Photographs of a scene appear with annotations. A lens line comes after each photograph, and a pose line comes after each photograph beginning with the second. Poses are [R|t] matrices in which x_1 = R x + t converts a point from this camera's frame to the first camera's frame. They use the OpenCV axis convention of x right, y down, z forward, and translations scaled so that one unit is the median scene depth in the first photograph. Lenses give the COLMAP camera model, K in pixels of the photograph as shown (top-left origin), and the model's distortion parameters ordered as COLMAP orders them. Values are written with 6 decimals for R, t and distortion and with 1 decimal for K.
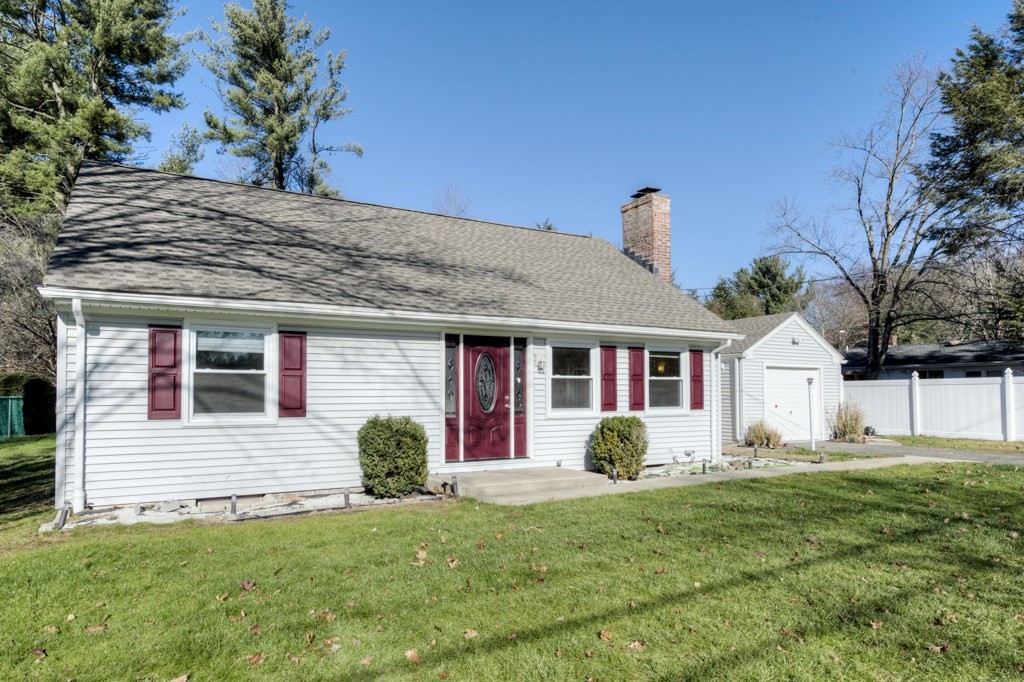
lens RADIAL K [[645.8, 0, 512.6], [0, 645.8, 377.0], [0, 0, 1]] dist [0.001687, -0.004394]
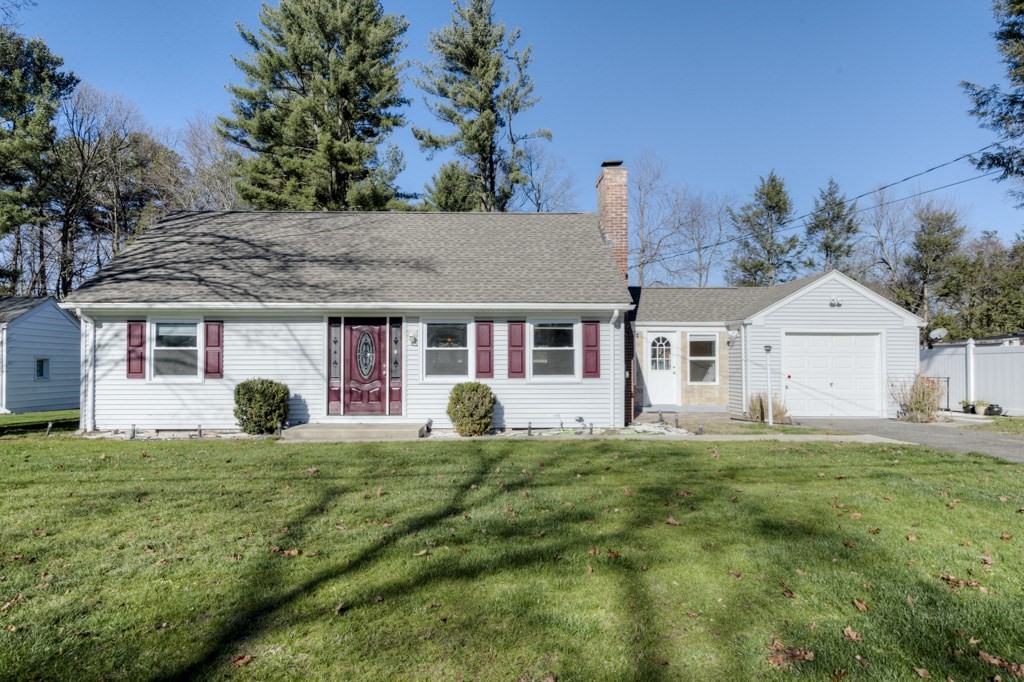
lens RADIAL K [[671.9, 0, 503.7], [0, 671.9, 352.0], [0, 0, 1]] dist [-0.002133, 0.005522]
pose [[0.875749, -0.009254, -0.482678, 0.754106], [0.012762, 0.999911, 0.003983, 0.002808], [0.482598, -0.009648, 0.875789, -0.019258]]
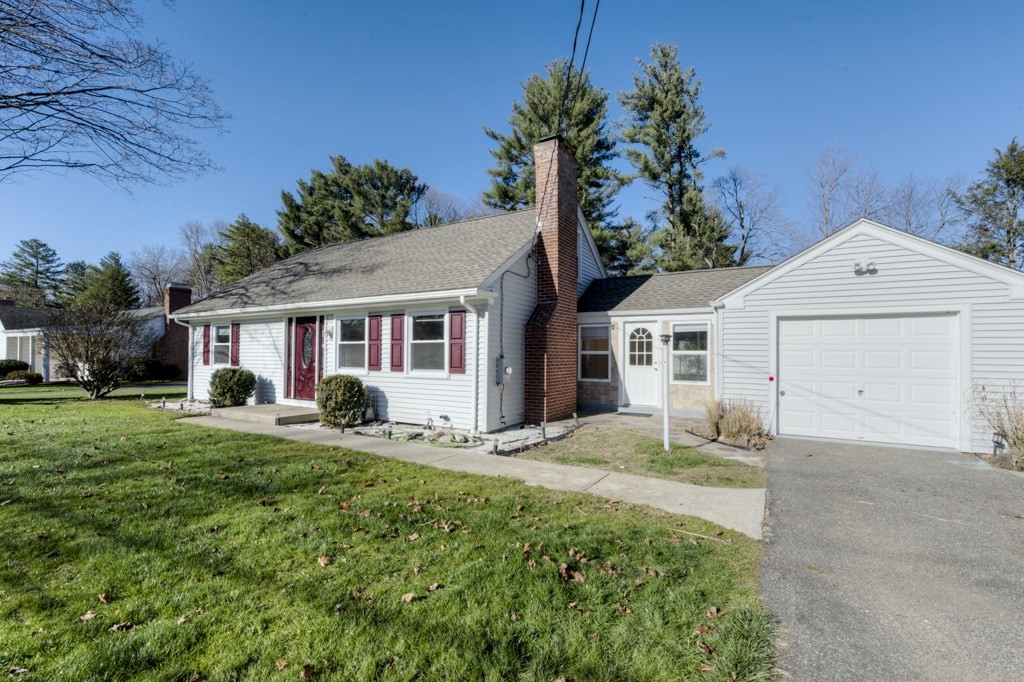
lens RADIAL K [[453.7, 0, 505.7], [0, 453.7, 350.1], [0, 0, 1]] dist [-0.017031, 0.000611]
pose [[0.476650, -0.007256, -0.879063, 0.993387], [0.015631, 0.999878, 0.000222, 0.019029], [0.878954, -0.013846, 0.476705, 0.822303]]
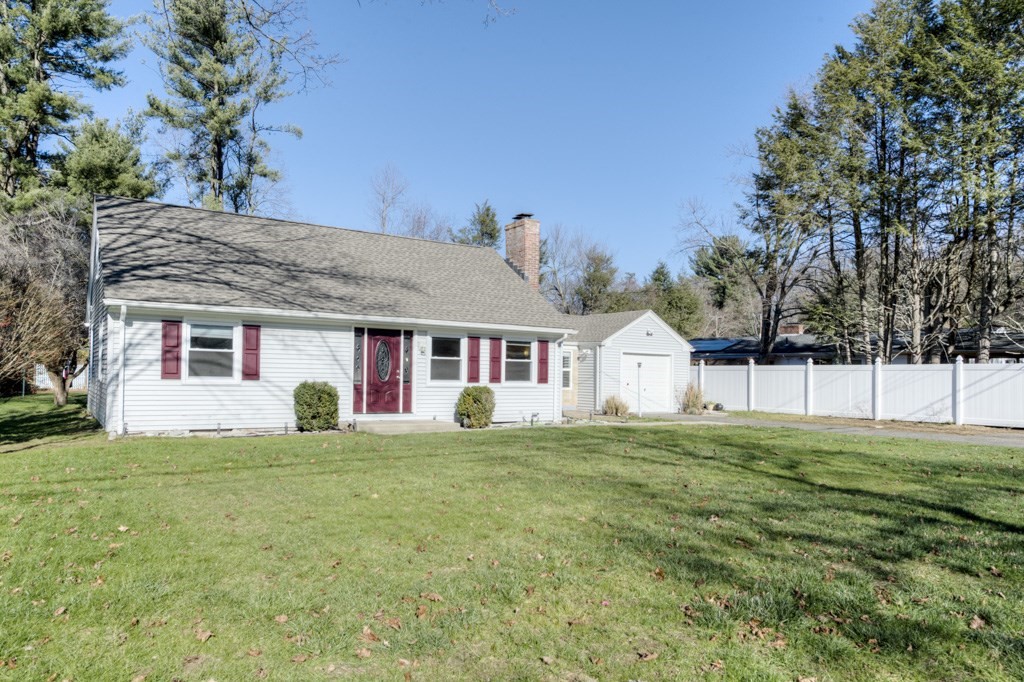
lens RADIAL K [[717.2, 0, 517.3], [0, 717.2, 373.3], [0, 0, 1]] dist [0.002033, 0.003969]
pose [[0.997525, 0.021164, 0.067059, 0.140040], [-0.022917, 0.999413, 0.025482, -0.010167], [-0.066480, -0.026956, 0.997424, -0.584545]]
